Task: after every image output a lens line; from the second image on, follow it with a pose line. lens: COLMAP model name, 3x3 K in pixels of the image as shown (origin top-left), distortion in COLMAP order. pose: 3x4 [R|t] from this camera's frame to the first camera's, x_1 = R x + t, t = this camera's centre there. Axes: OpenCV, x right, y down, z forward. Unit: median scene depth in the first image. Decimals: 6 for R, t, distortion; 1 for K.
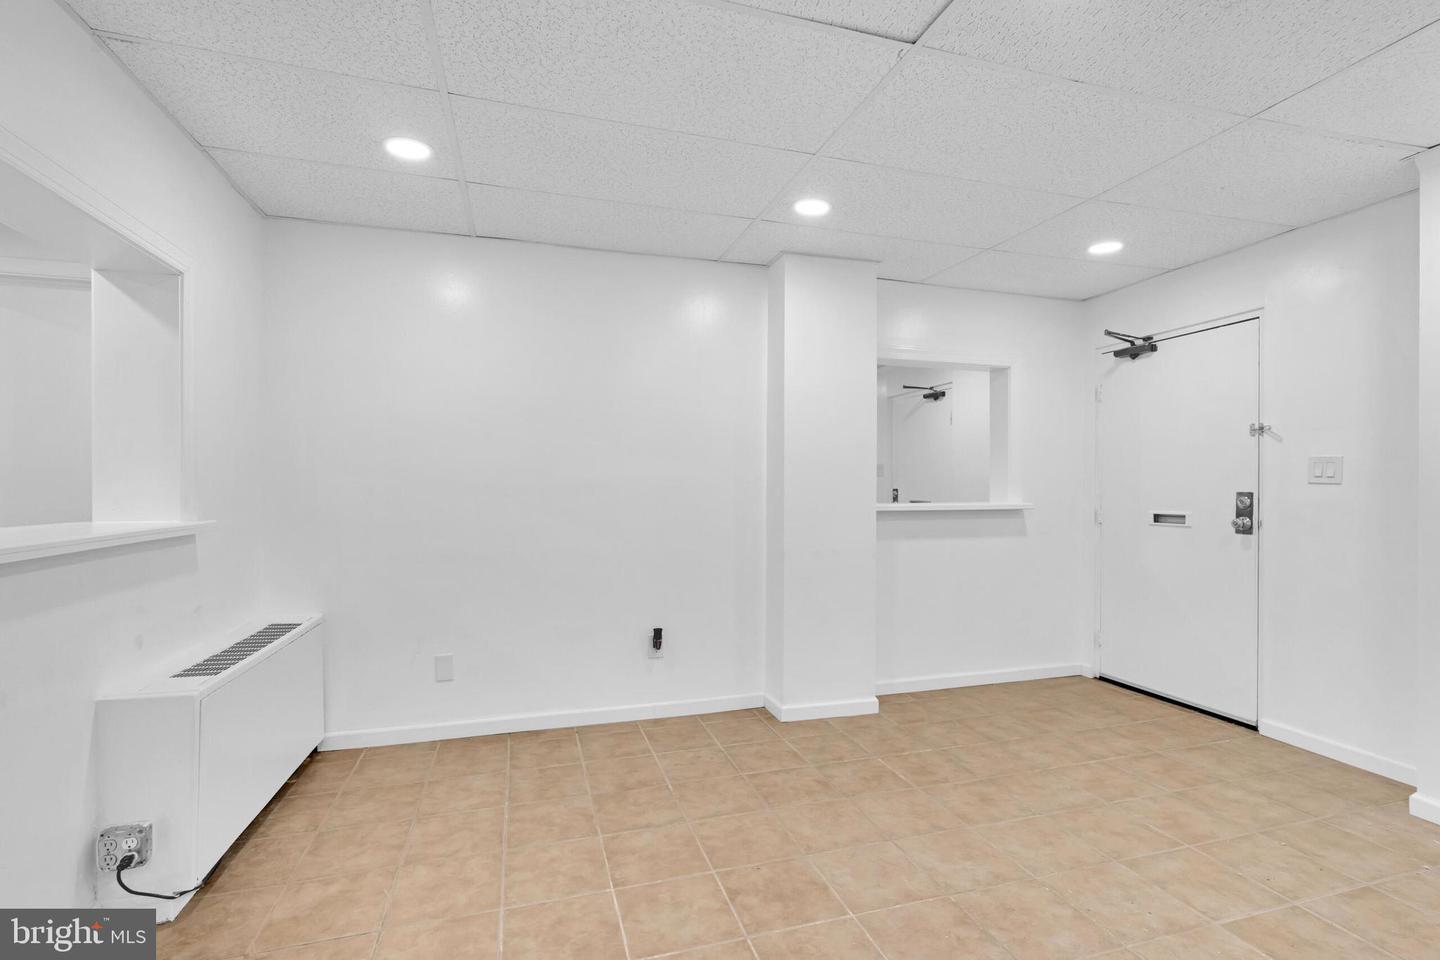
lens RADIAL K [[690.1, 0, 726.4], [0, 690.1, 482.6], [0, 0, 1]] dist [-0.000882, 0.001262]
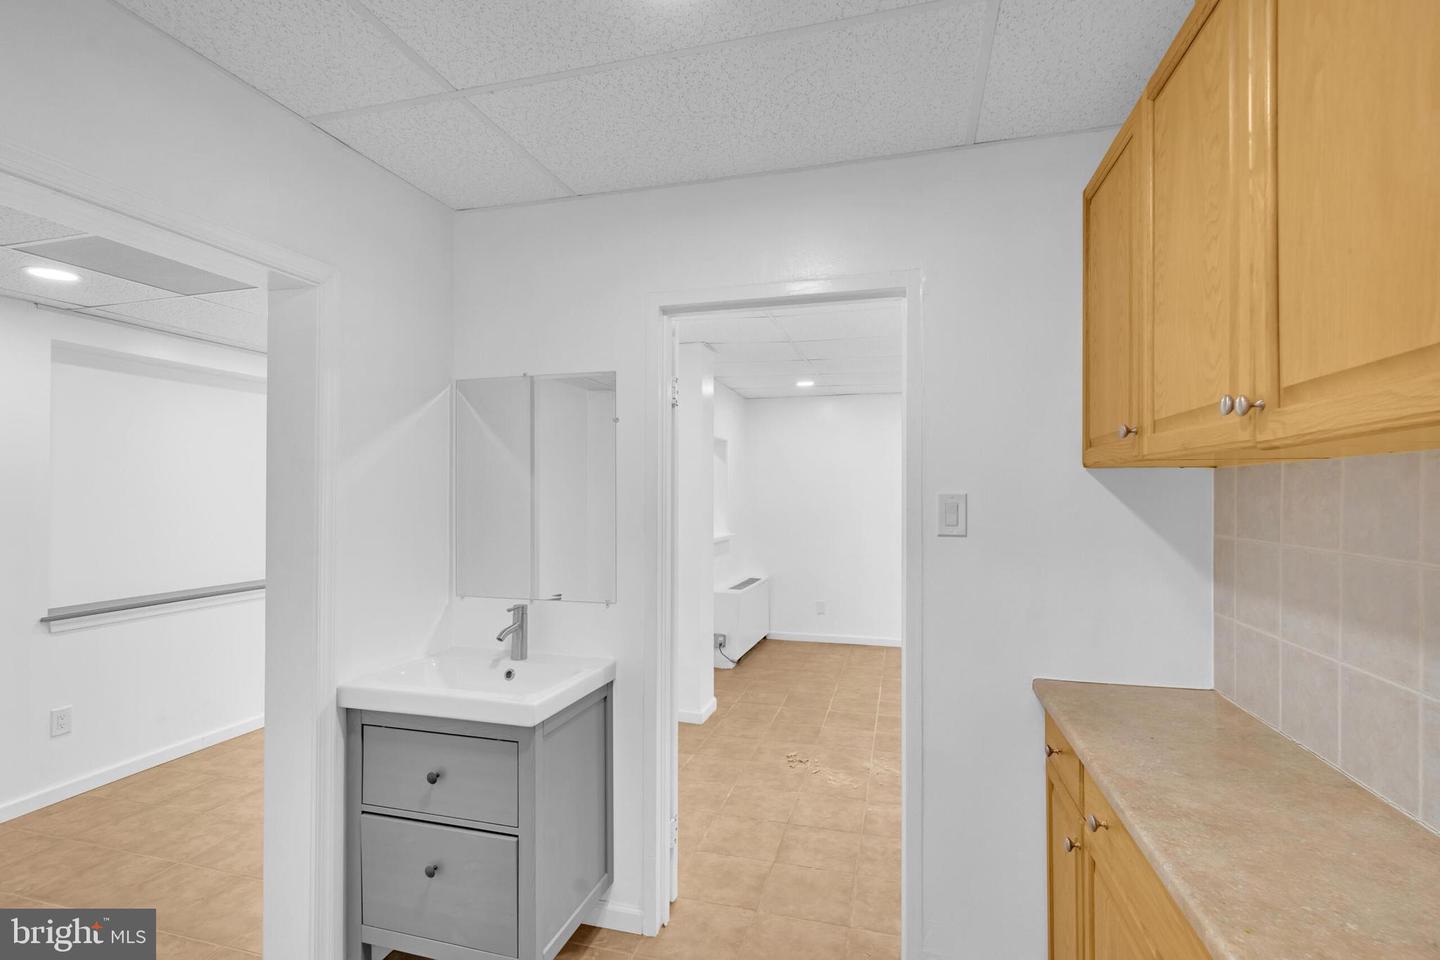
lens RADIAL K [[711.5, 0, 720.0], [0, 711.5, 480.0], [0, 0, 1]] dist [-0.000511, 0.000232]
pose [[0.857600, -0.006151, -0.514280, 0.606687], [-0.003202, 0.999845, -0.017299, -0.104044], [0.514307, 0.016483, 0.857448, -1.377980]]
